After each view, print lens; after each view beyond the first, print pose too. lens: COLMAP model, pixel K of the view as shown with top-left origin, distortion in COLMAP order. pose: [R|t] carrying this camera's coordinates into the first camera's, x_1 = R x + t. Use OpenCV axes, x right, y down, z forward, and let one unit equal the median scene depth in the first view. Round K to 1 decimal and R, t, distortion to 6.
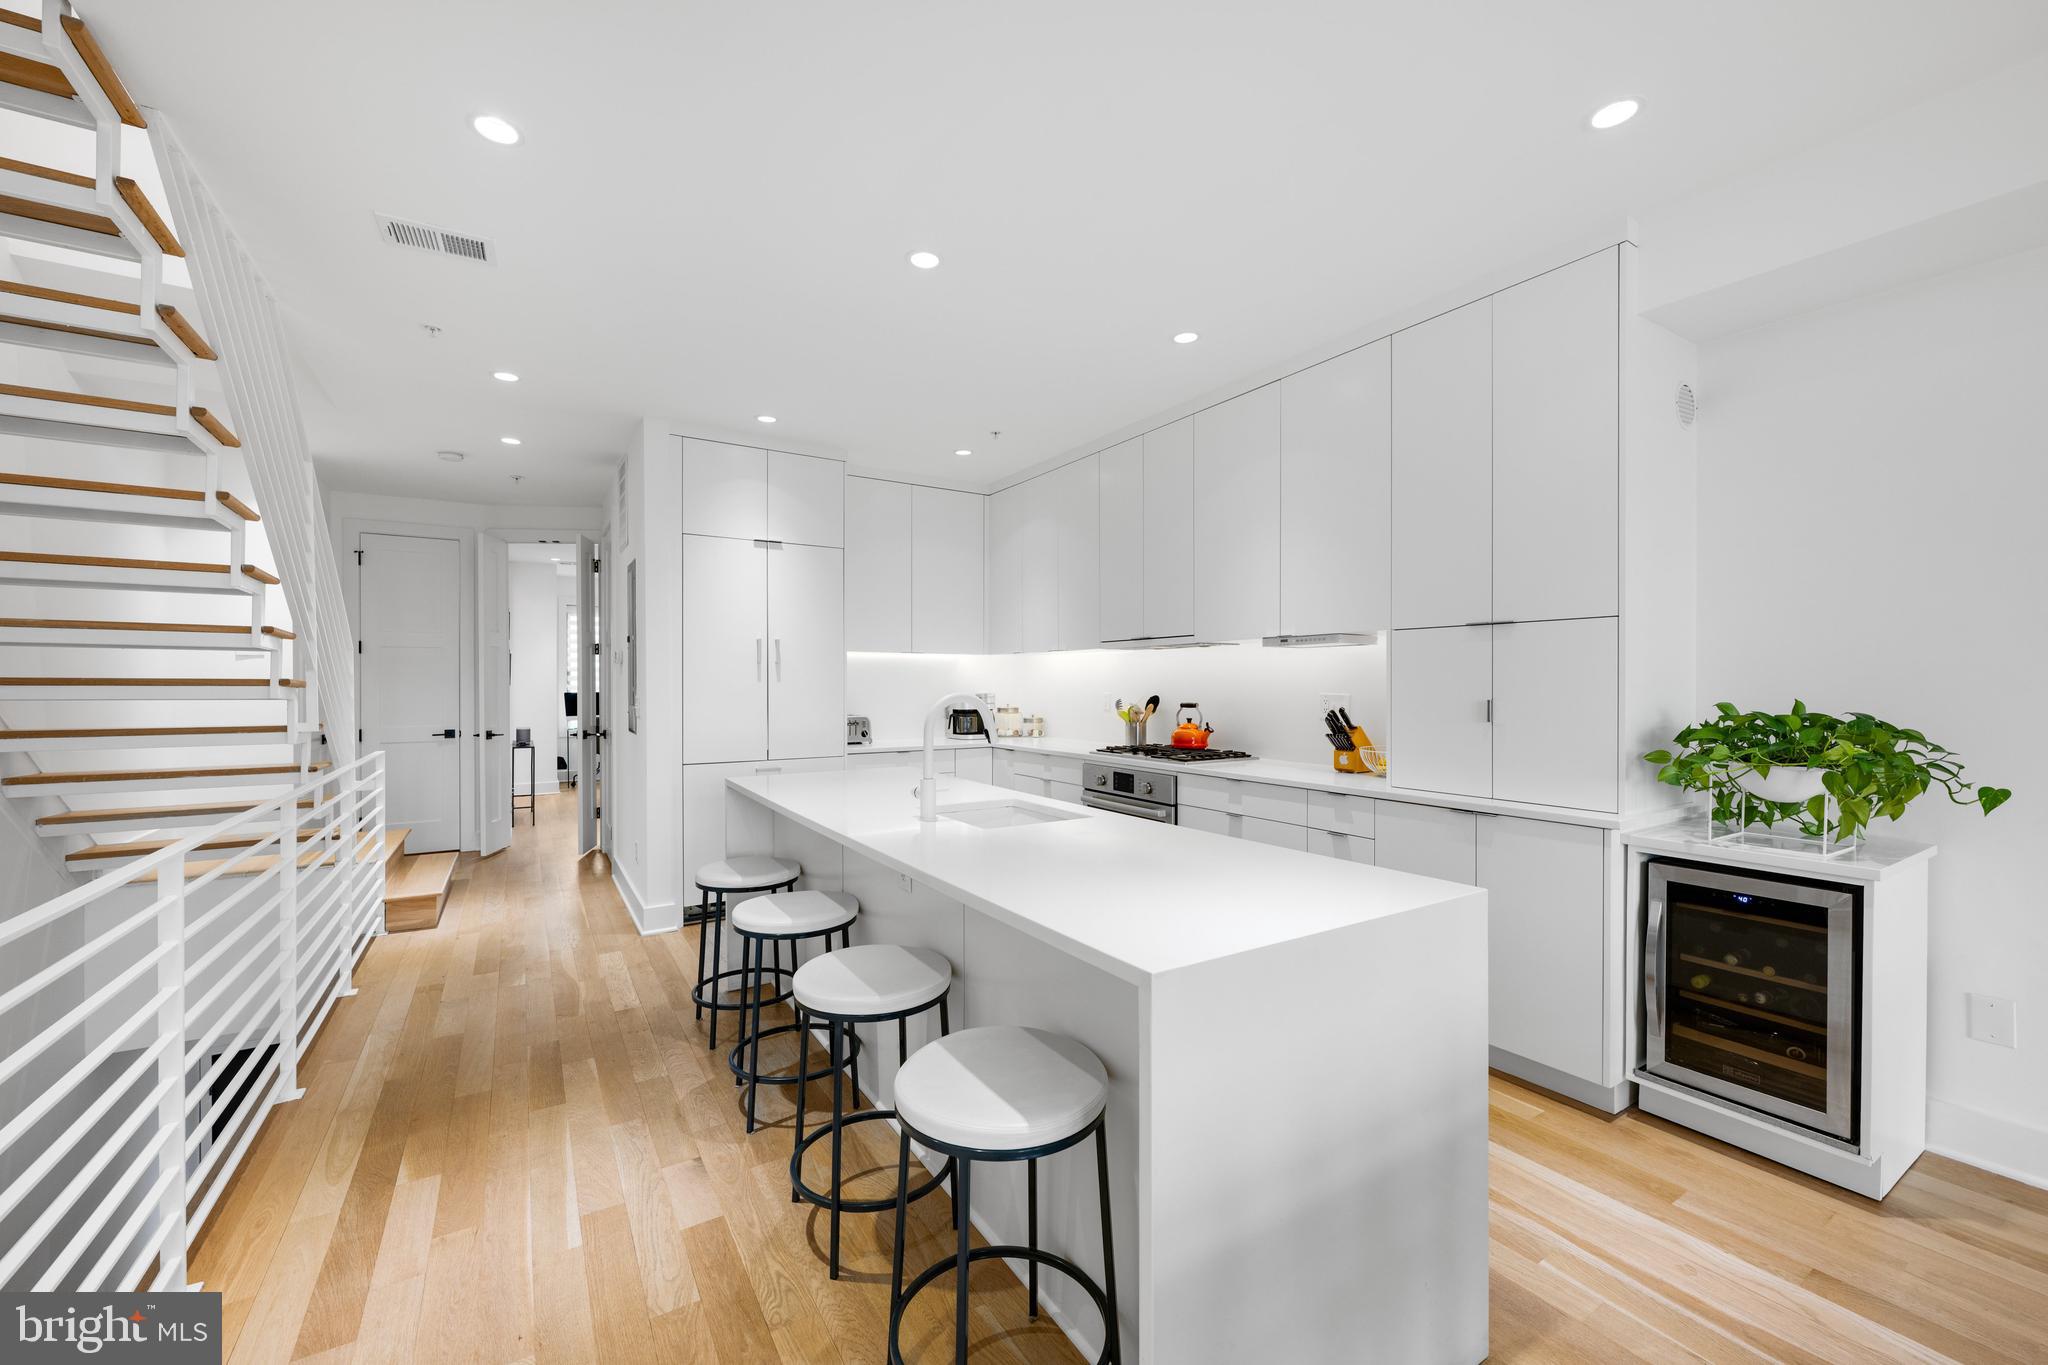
lens RADIAL K [[804.1, 0, 1018.8], [0, 804.1, 684.8], [0, 0, 1]] dist [-0.000640, -0.000029]
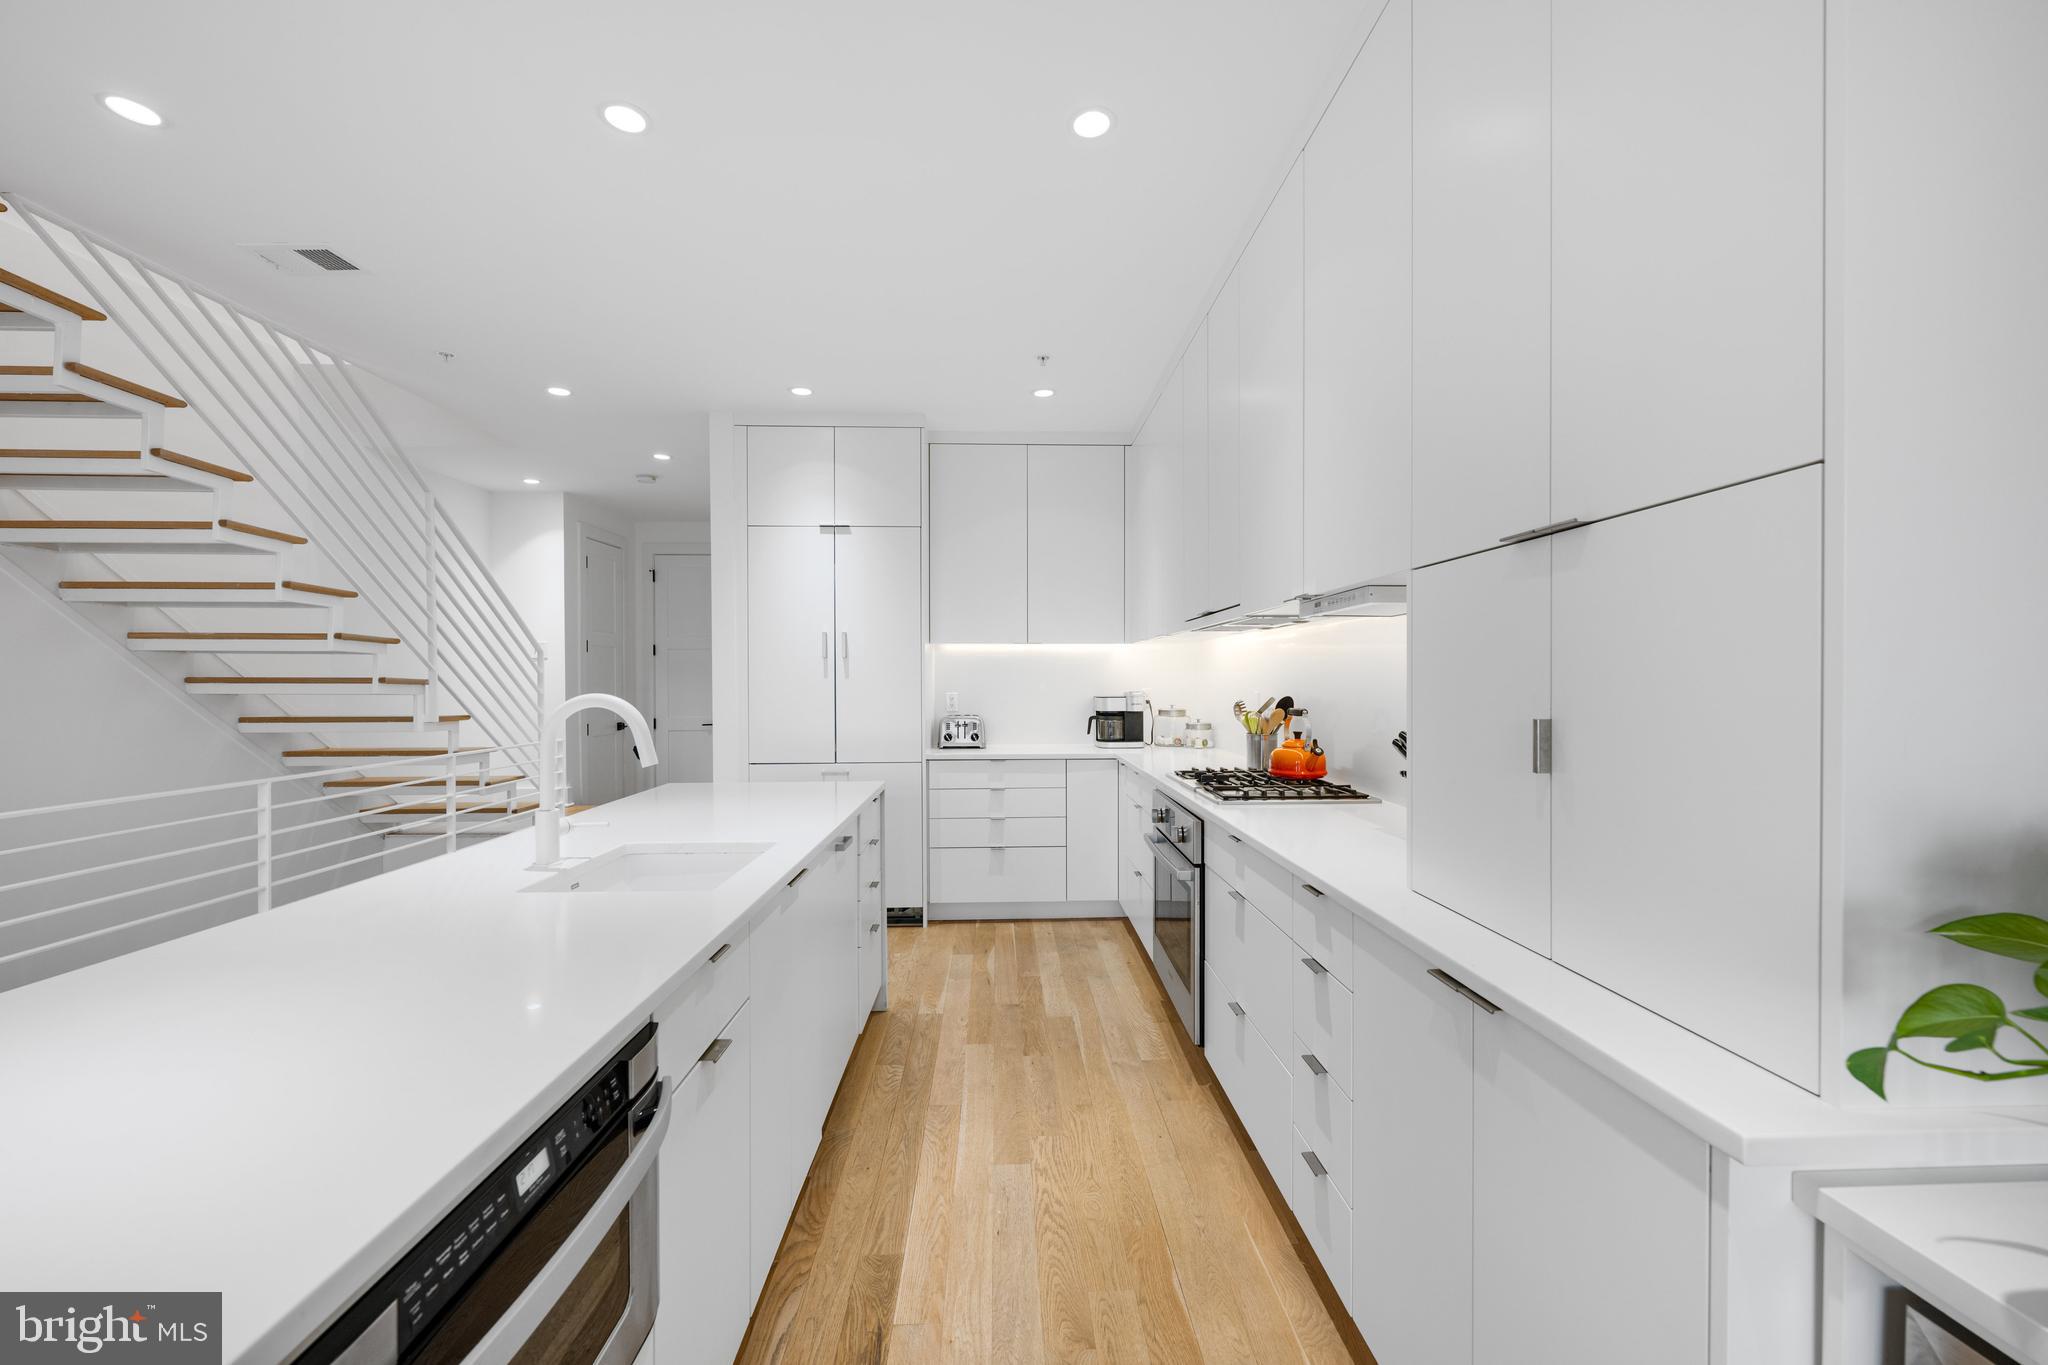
lens RADIAL K [[804.1, 0, 1022.4], [0, 804.1, 681.5], [0, 0, 1]] dist [-0.000640, -0.000029]
pose [[0.863337, -0.000980, -0.504627, 0.318783], [0.001665, 0.999998, 0.000905, -0.000547], [0.504625, -0.001621, 0.863337, 0.292004]]
